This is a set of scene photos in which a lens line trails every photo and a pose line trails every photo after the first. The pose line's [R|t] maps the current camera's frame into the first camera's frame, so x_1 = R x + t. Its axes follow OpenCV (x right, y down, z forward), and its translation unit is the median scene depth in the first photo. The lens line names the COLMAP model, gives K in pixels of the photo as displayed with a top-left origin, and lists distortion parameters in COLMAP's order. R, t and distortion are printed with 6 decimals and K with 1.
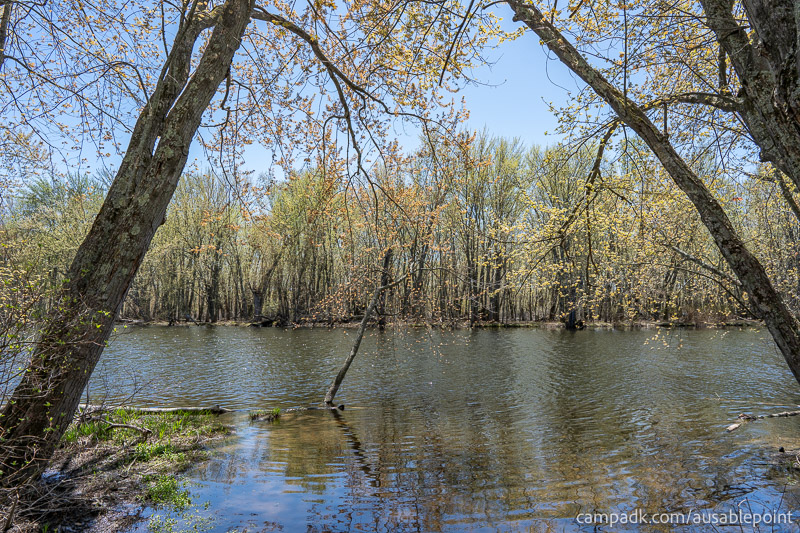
lens RADIAL K [[529.7, 0, 399.3], [0, 529.7, 264.3], [0, 0, 1]] dist [-0.002750, 0.005624]
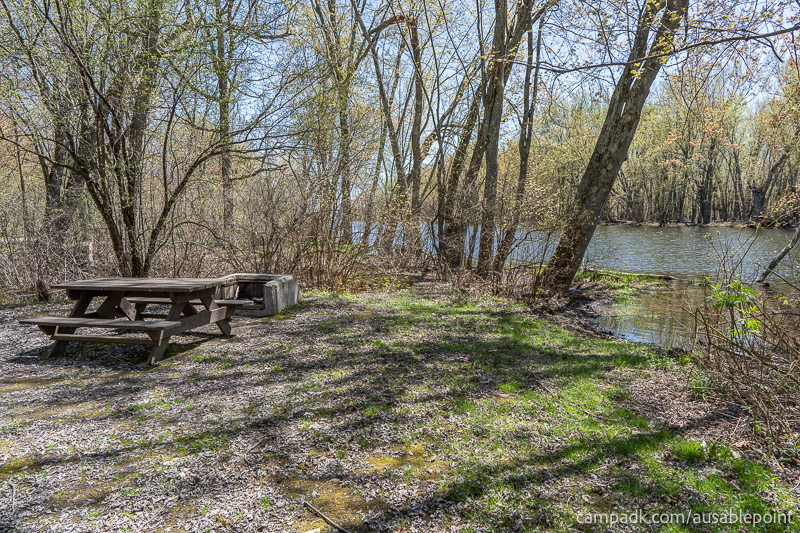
lens RADIAL K [[529.7, 0, 399.3], [0, 529.7, 264.3], [0, 0, 1]] dist [-0.002750, 0.005624]
pose [[0.642580, 0.067246, -0.763262, 0.253664], [0.074318, 0.985975, 0.149435, -0.033979], [0.762606, -0.152748, 0.628570, -0.422024]]
